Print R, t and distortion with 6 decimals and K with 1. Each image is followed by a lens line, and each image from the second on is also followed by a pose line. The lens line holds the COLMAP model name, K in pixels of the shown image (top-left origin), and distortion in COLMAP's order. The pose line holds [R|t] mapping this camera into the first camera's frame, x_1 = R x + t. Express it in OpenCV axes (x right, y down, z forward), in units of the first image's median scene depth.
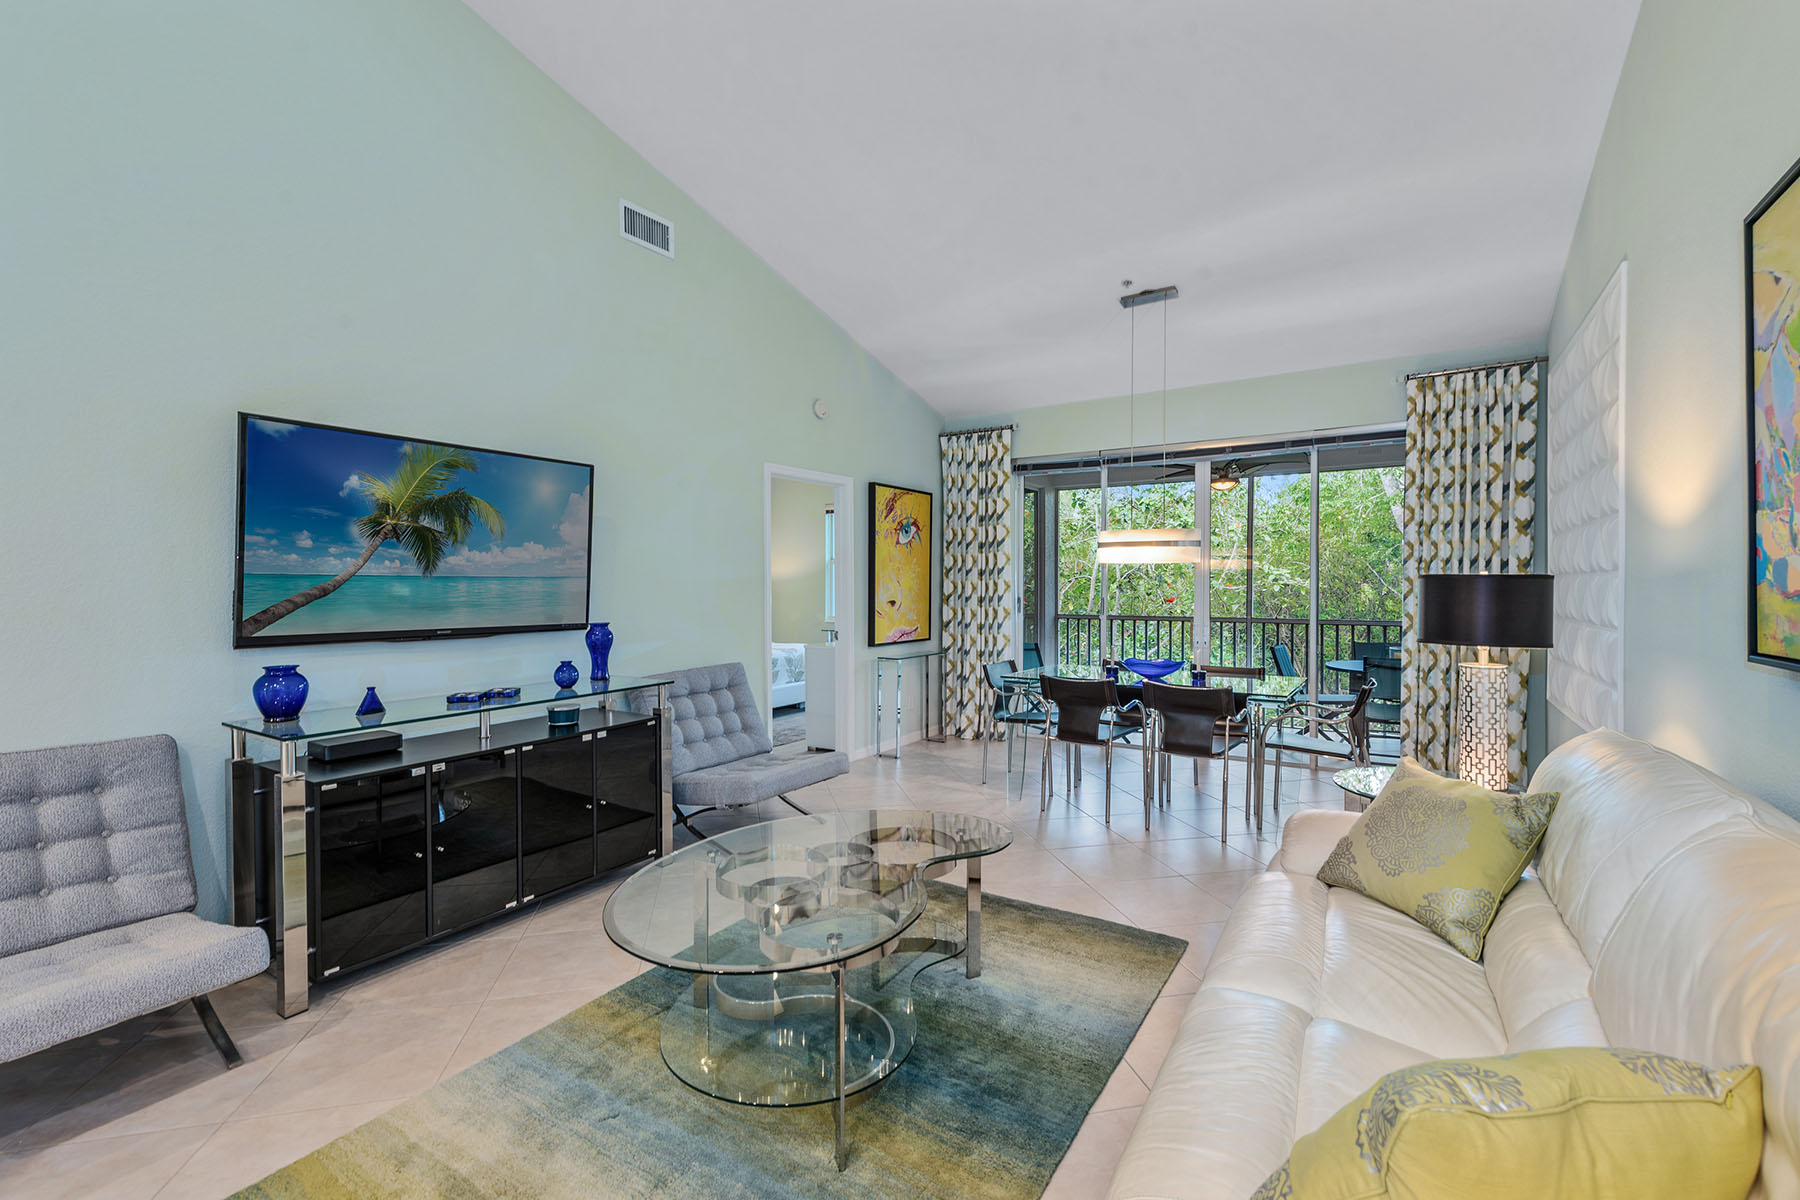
lens RADIAL K [[790.5, 0, 900.0], [0, 790.5, 600.0], [0, 0, 1]] dist [0.019017, -0.000068]
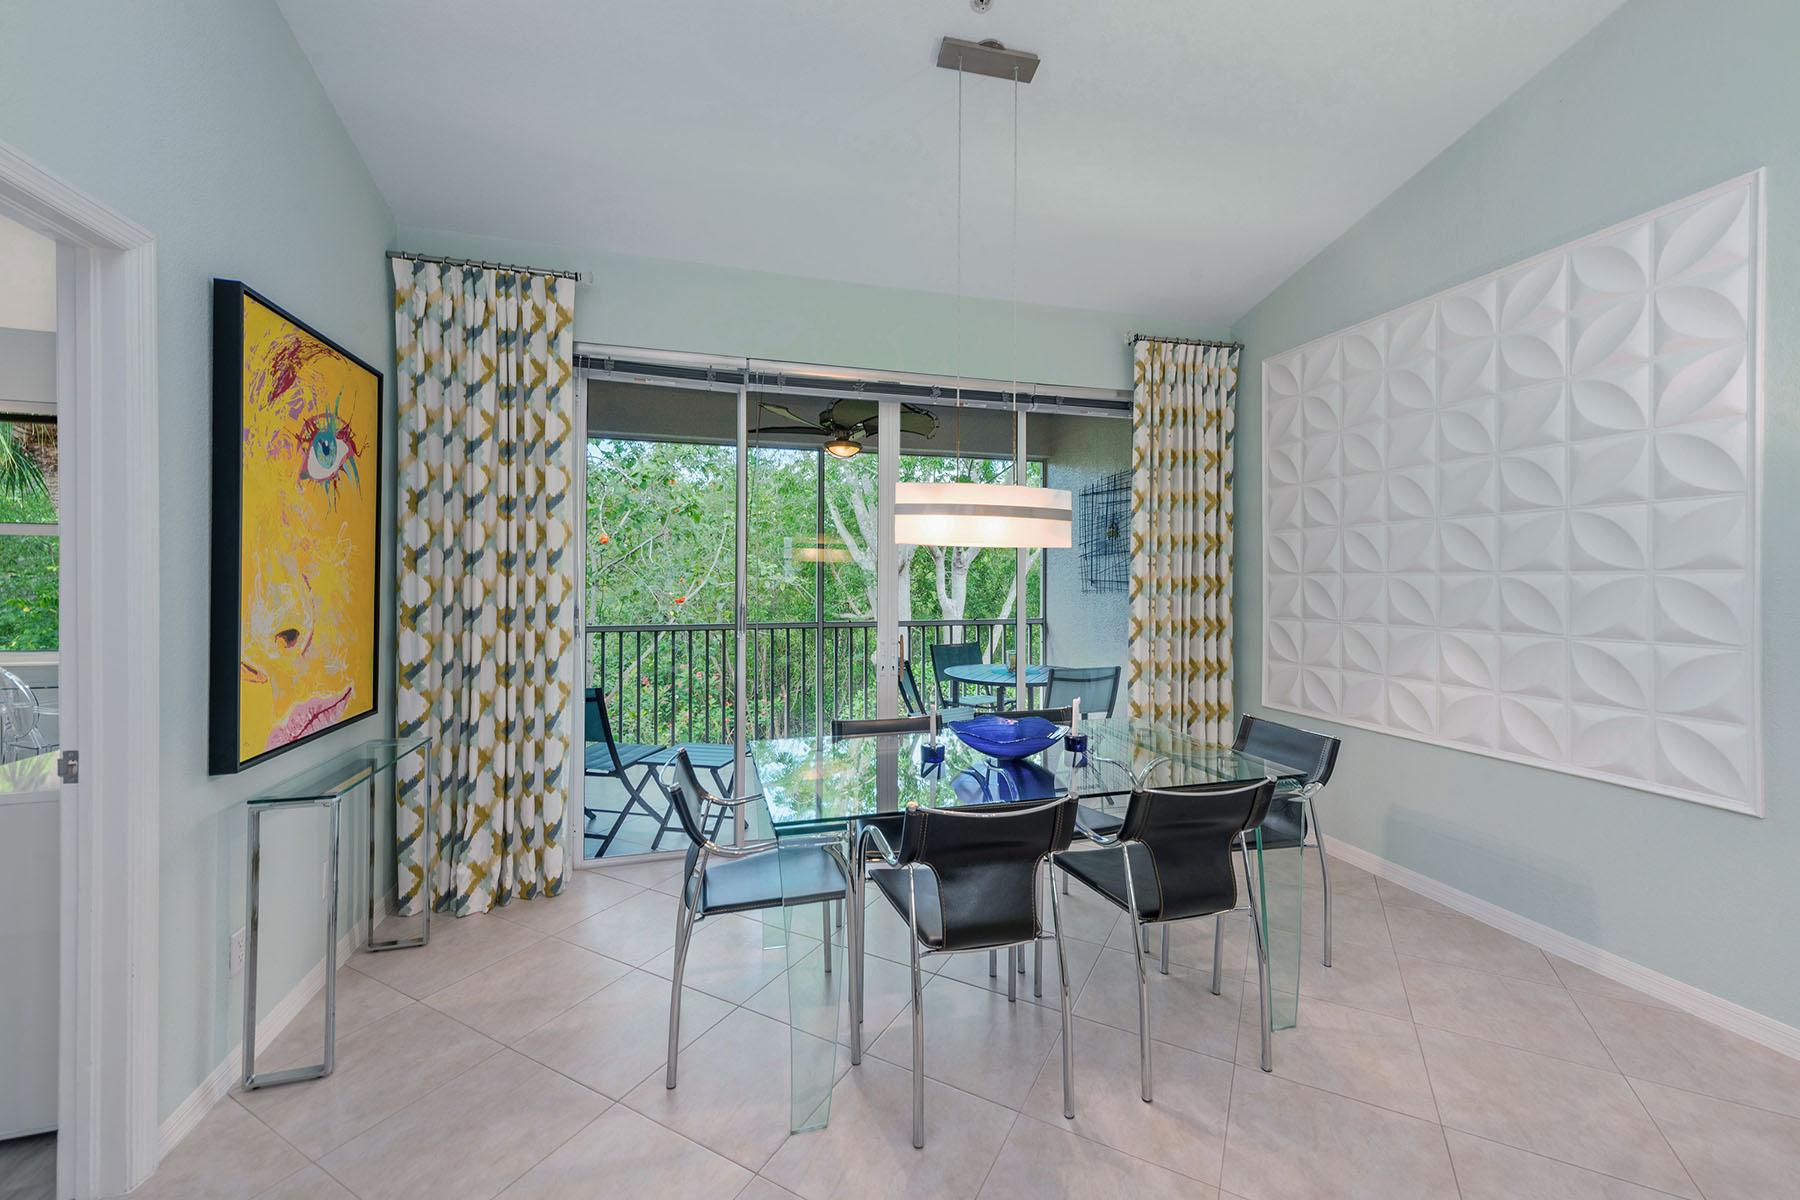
lens RADIAL K [[711.2, 0, 903.5], [0, 711.2, 582.3], [0, 0, 1]] dist [0.000202, 0.000054]
pose [[0.647644, -0.001738, 0.761941, -0.073452], [0.013889, 0.999858, -0.009525, -0.013502], [-0.761817, 0.016751, 0.647576, 0.544186]]
